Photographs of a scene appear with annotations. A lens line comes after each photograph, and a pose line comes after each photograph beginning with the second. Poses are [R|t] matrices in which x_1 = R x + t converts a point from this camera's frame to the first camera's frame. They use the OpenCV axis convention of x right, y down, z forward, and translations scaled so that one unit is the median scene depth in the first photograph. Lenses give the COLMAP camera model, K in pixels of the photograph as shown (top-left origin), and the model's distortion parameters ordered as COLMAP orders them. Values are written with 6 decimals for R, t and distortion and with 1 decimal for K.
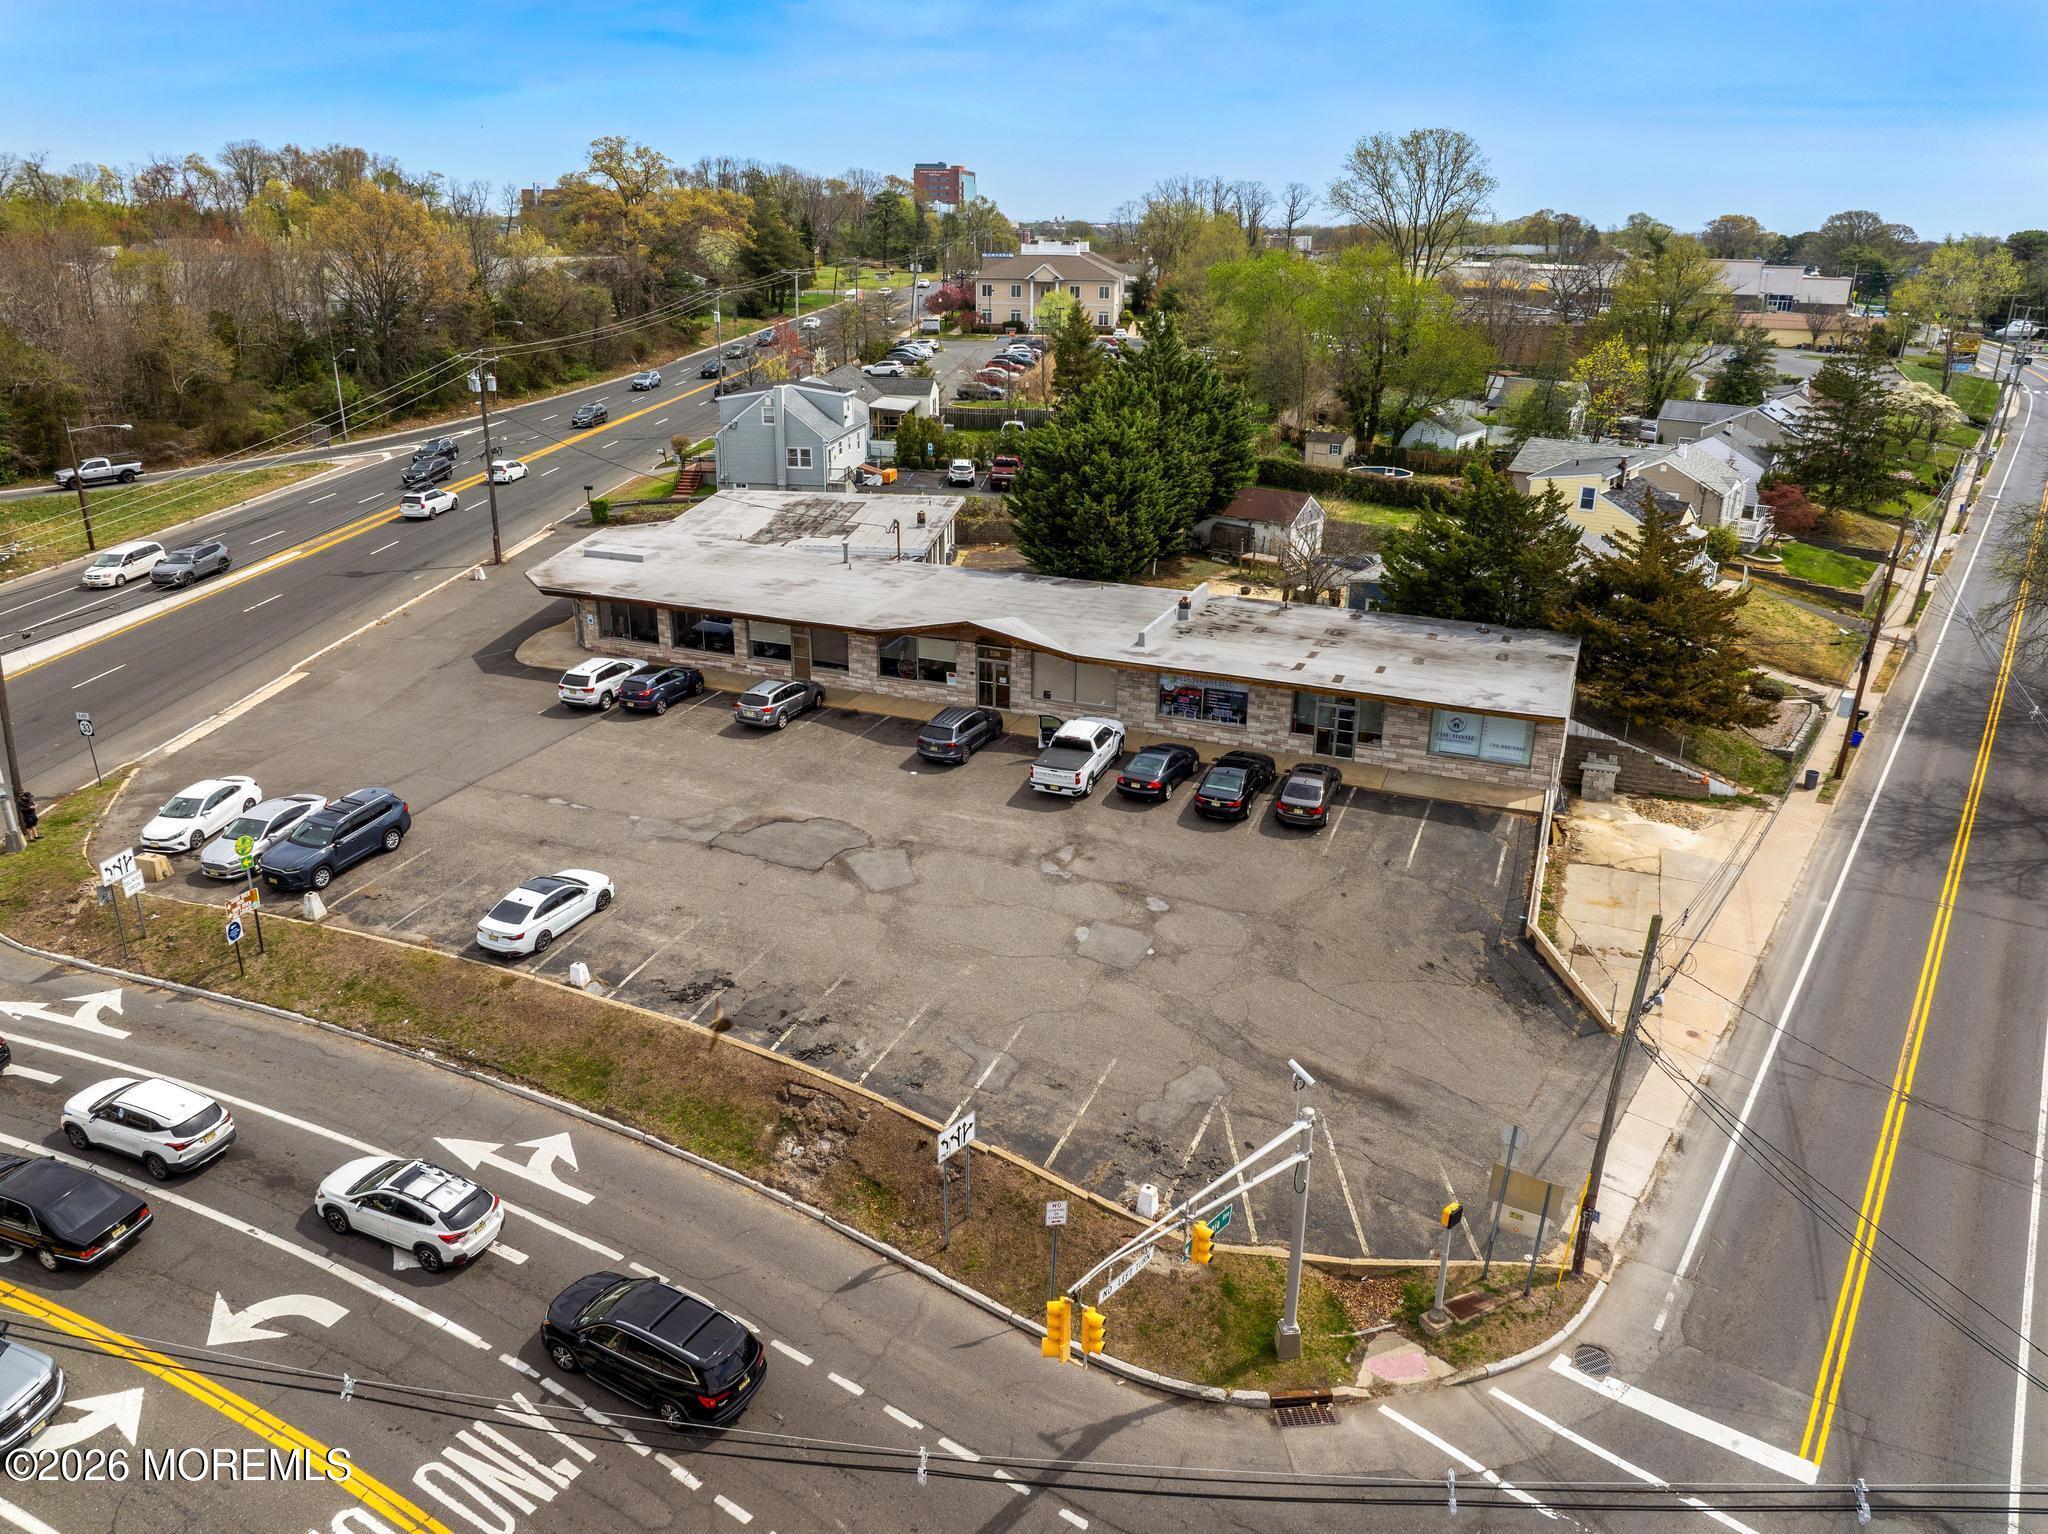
lens RADIAL K [[1457.7, 0, 1033.8], [0, 1457.7, 736.9], [0, 0, 1]] dist [-0.039240, -0.001189]
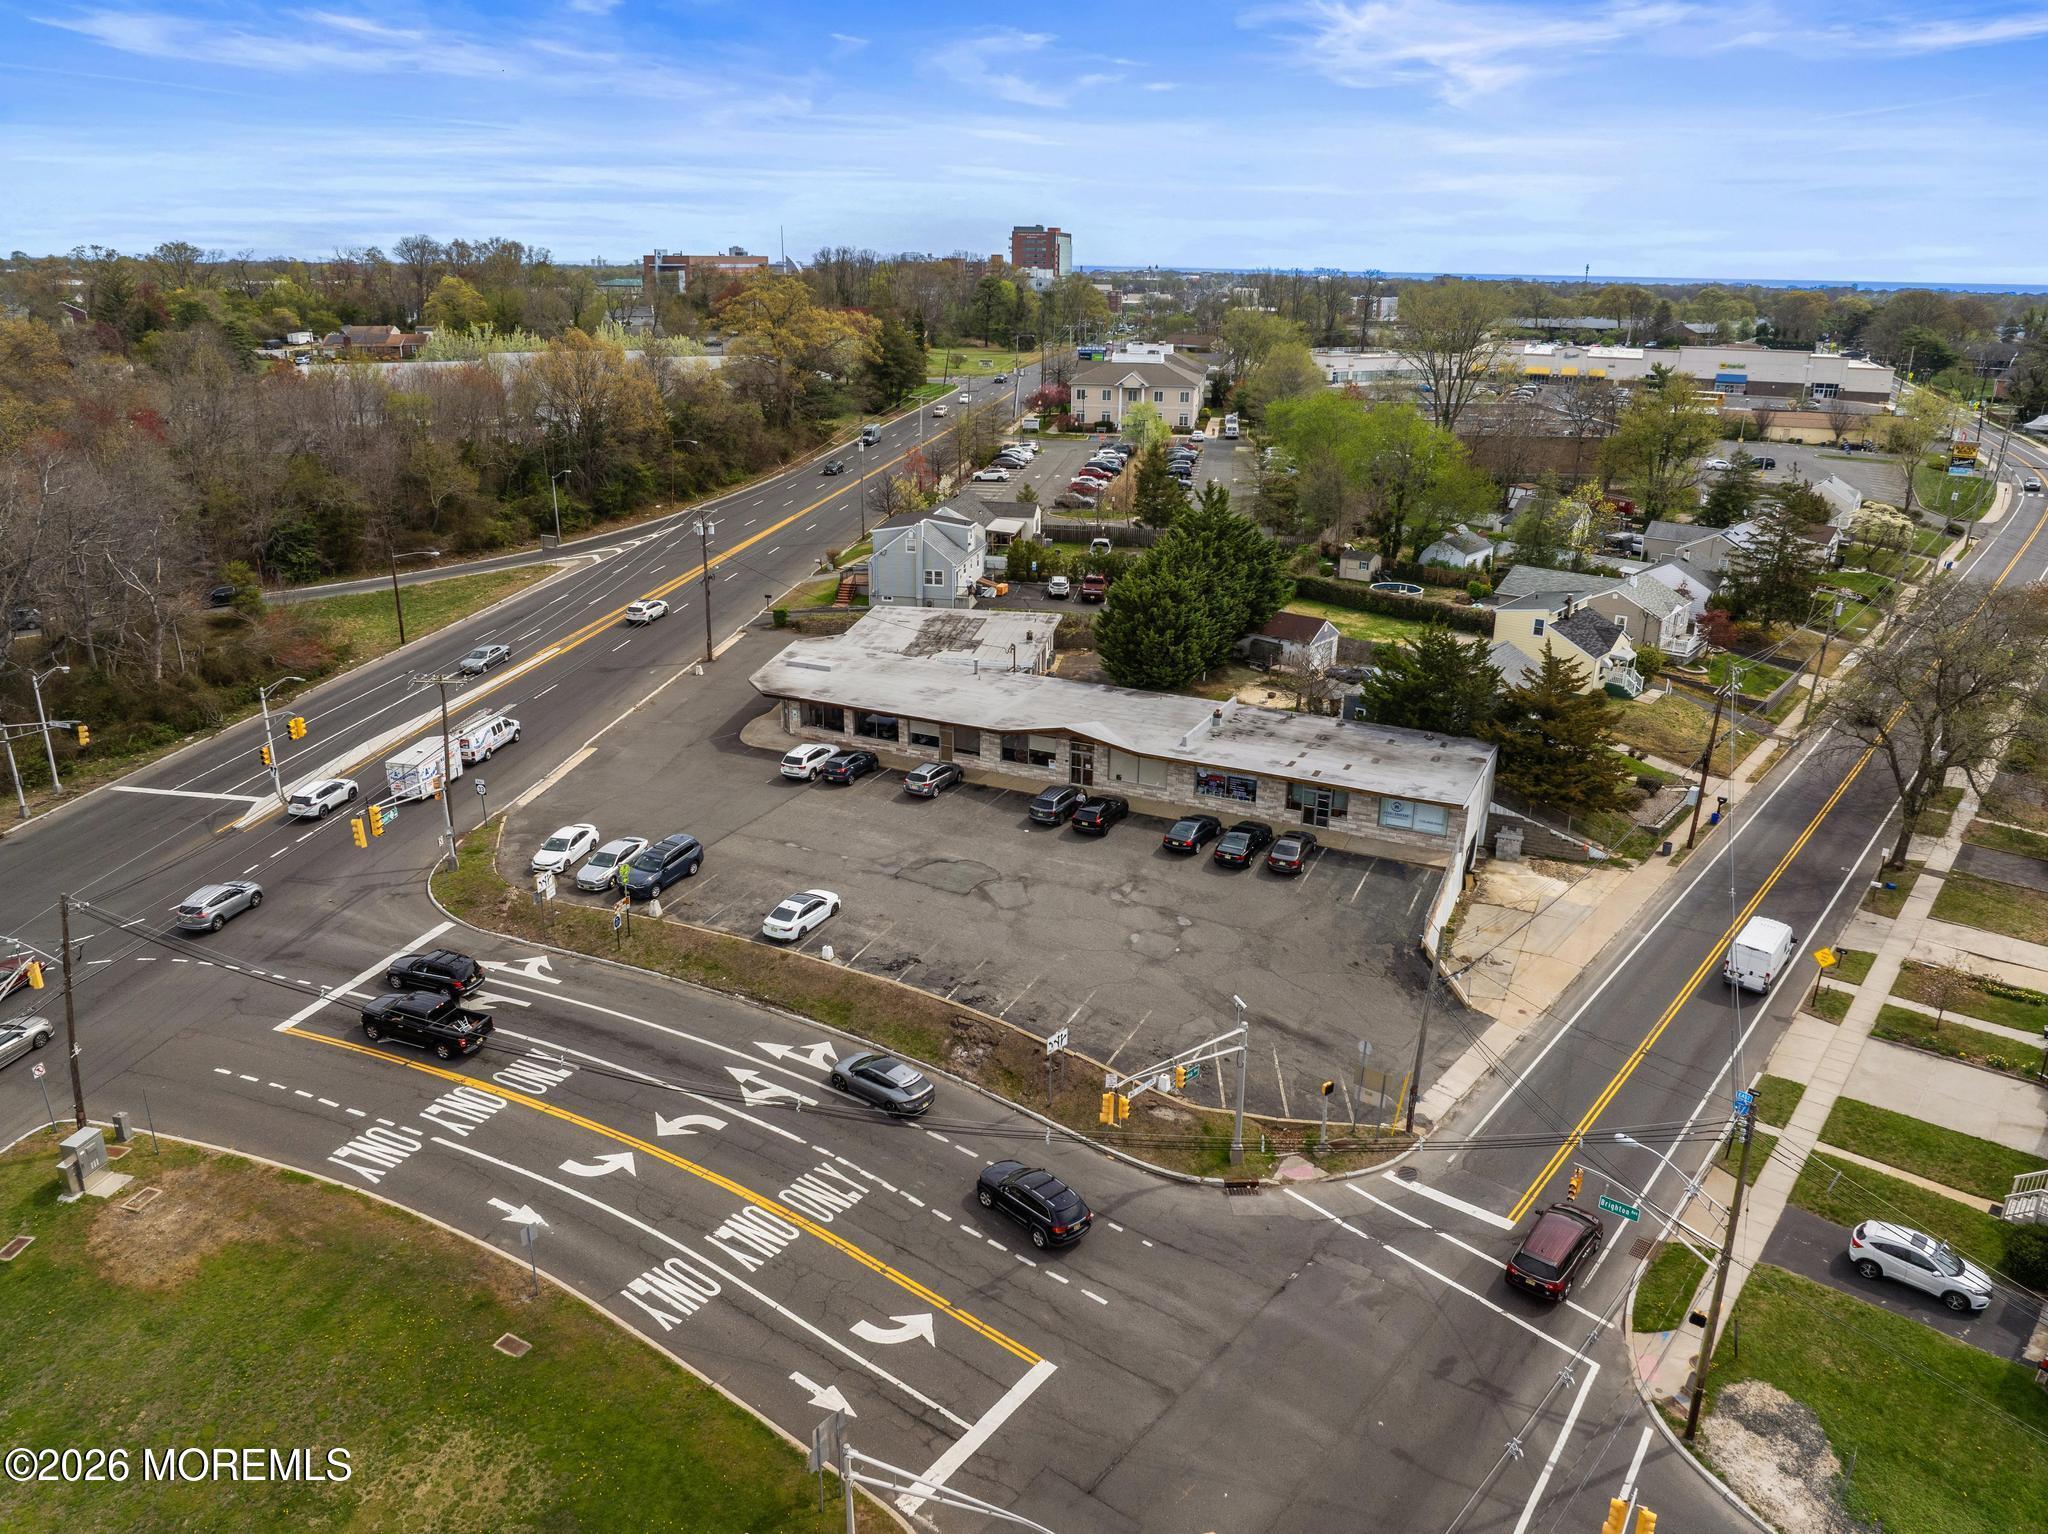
lens RADIAL K [[1451.3, 0, 1034.1], [0, 1451.3, 742.0], [0, 0, 1]] dist [-0.026707, -0.024611]
pose [[0.998114, 0.018966, -0.058380, 0.008632], [-0.020384, 0.999509, -0.023800, -0.028032], [0.057900, 0.024945, 0.998011, -0.432415]]
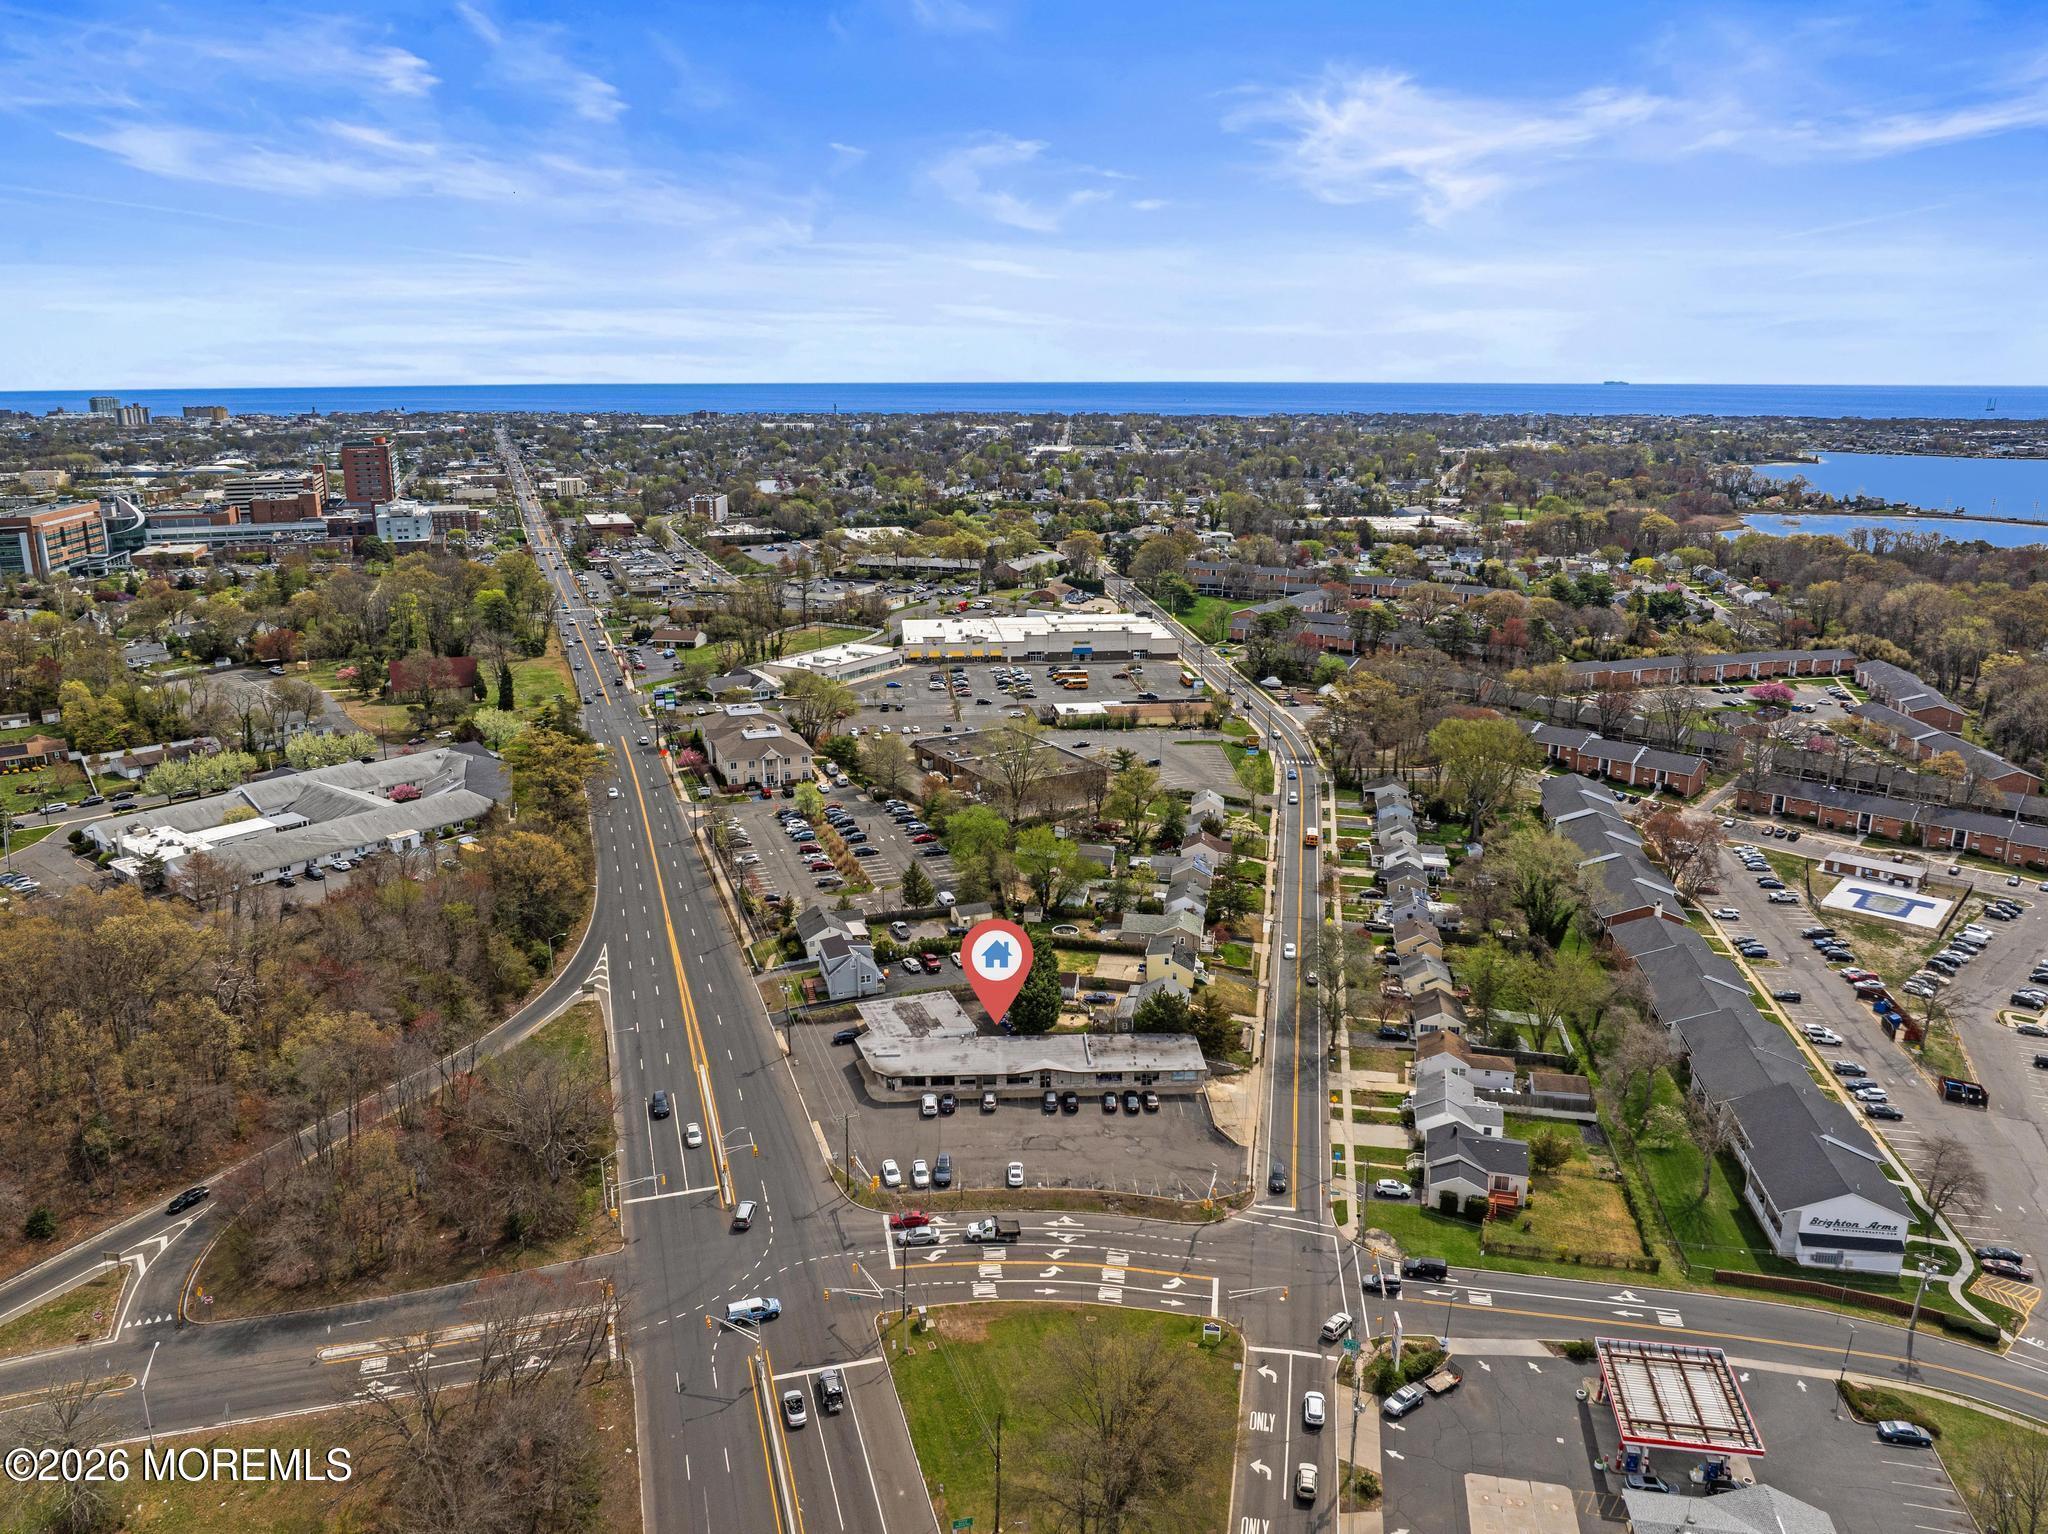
lens RADIAL K [[1457.7, 0, 1033.8], [0, 1457.7, 736.9], [0, 0, 1]] dist [-0.039240, -0.001189]
pose [[0.906125, -0.112009, 0.407912, -1.349006], [0.153292, 0.985709, -0.069852, -0.597359], [-0.394258, 0.125824, 0.910345, -2.174704]]
